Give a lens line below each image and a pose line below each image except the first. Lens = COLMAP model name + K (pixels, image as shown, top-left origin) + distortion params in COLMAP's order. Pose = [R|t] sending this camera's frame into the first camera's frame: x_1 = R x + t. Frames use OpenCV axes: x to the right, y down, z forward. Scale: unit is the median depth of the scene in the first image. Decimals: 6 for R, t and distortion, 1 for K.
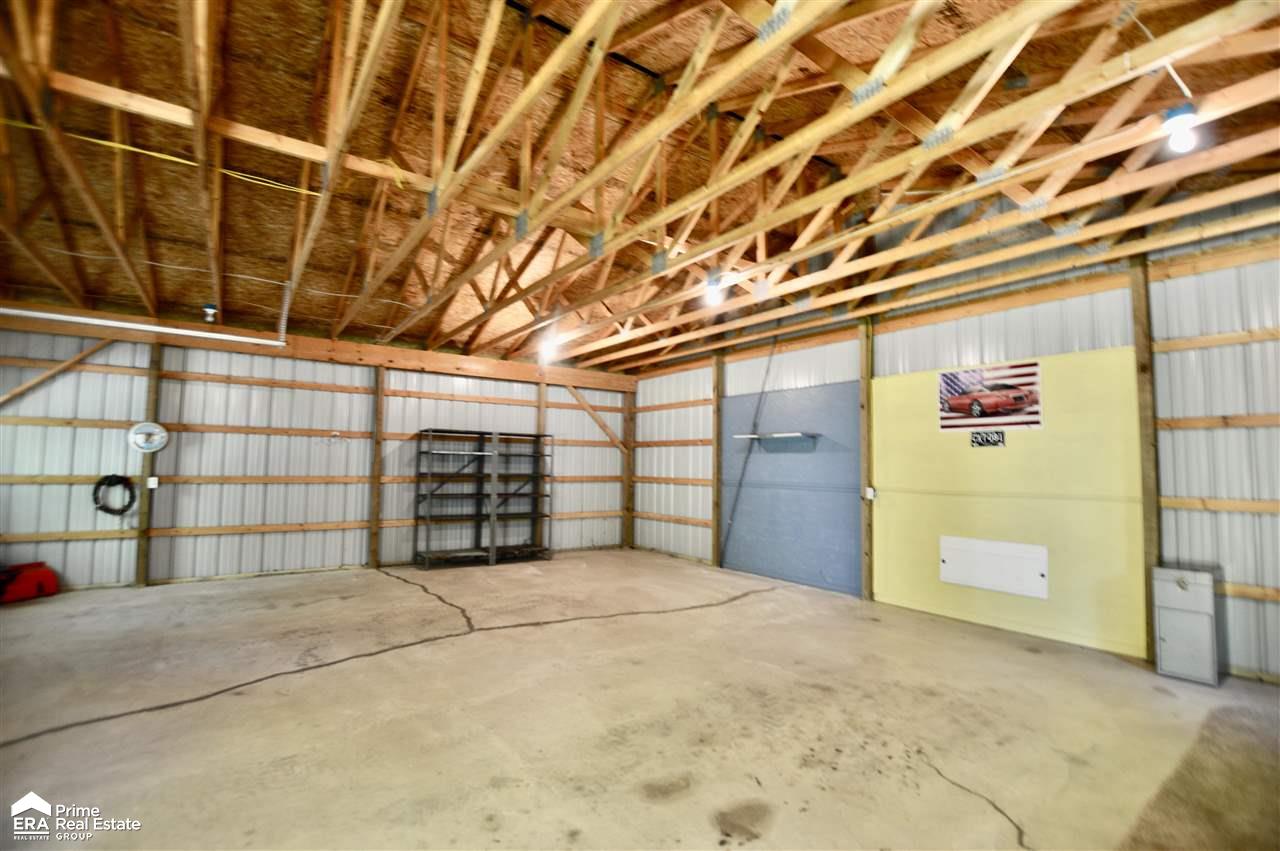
lens RADIAL K [[570.7, 0, 642.7], [0, 570.7, 426.2], [0, 0, 1]] dist [-0.031781, 0.000160]
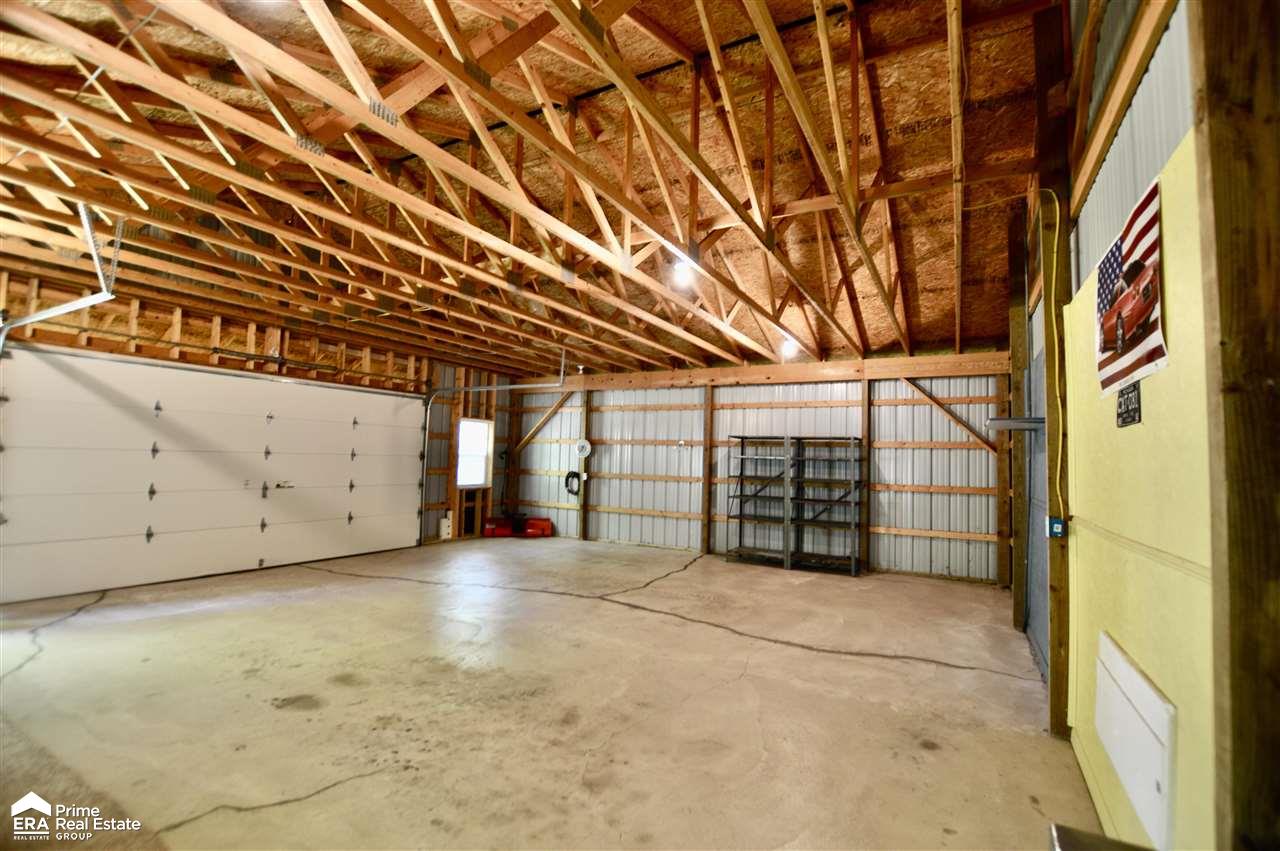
lens RADIAL K [[570.7, 0, 642.7], [0, 570.7, 426.2], [0, 0, 1]] dist [-0.031781, 0.000160]
pose [[0.426479, -0.056893, -0.902706, 0.709398], [0.038320, 0.998260, -0.044811, 0.036699], [0.903685, -0.015481, 0.427917, 0.449586]]
